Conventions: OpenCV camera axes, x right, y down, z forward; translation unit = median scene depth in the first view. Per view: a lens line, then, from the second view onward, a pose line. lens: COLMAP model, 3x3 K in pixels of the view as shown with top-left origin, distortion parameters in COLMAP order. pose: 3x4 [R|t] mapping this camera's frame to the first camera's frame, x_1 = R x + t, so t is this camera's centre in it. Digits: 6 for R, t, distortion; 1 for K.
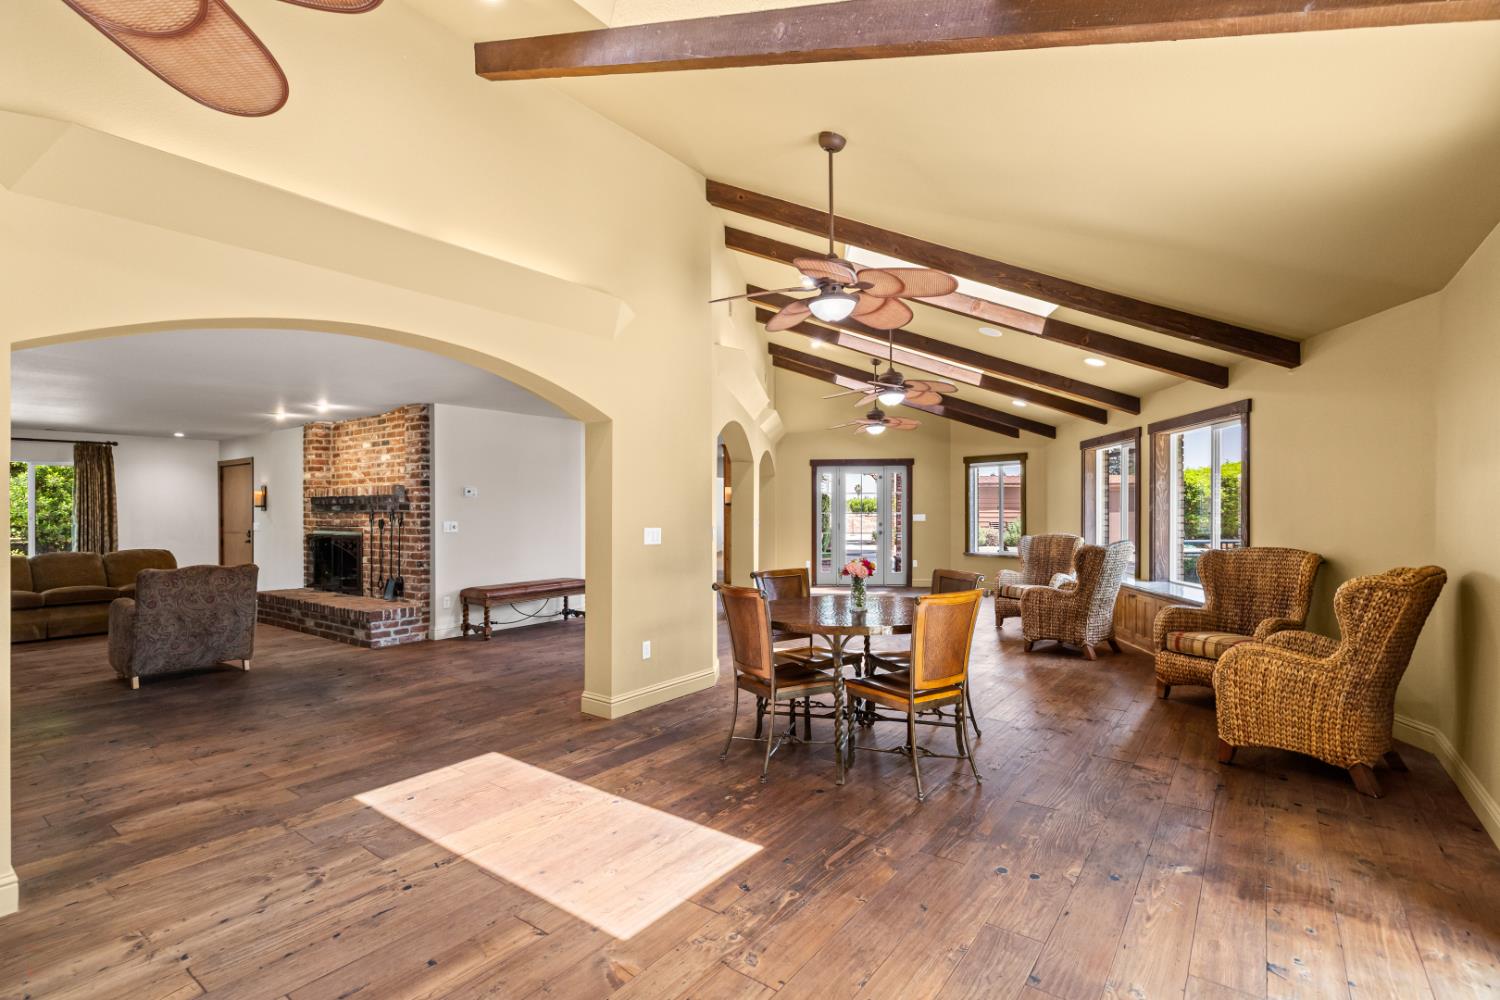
lens RADIAL K [[709.2, 0, 750.0], [0, 709.2, 500.0], [0, 0, 1]] dist [-0.000002, 0.000017]
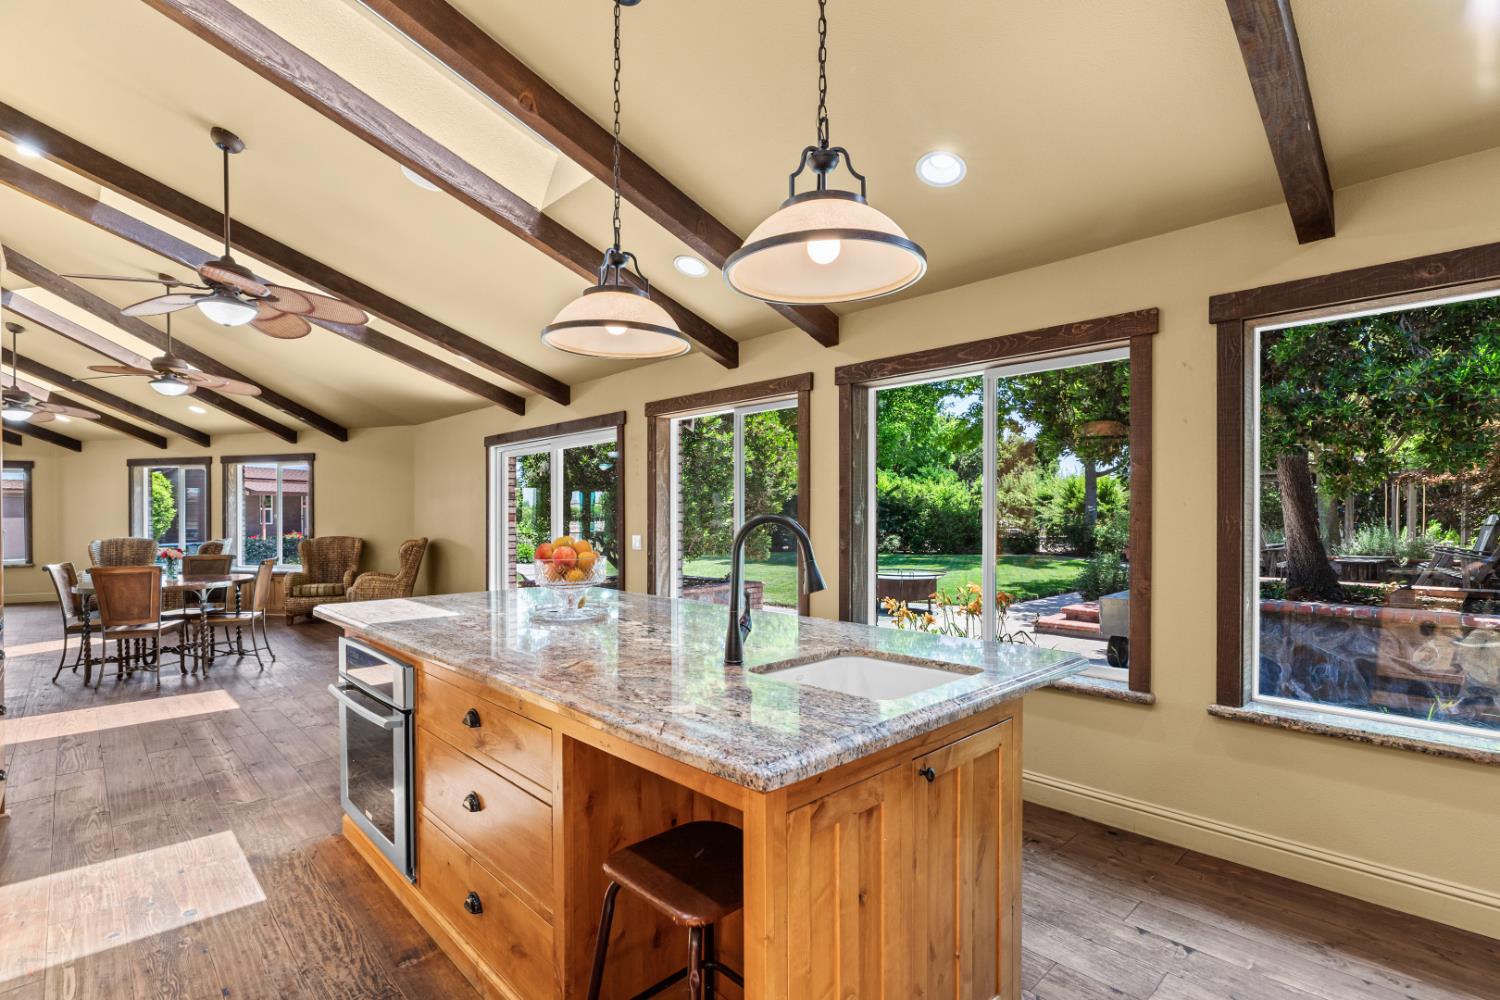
lens RADIAL K [[709.7, 0, 750.5], [0, 709.7, 516.2], [0, 0, 1]] dist [-0.000225, -0.000057]
pose [[0.177549, -0.003103, 0.984107, -0.831872], [-0.009992, 0.999938, 0.004956, -0.006019], [-0.984061, -0.010713, 0.177507, -0.372777]]
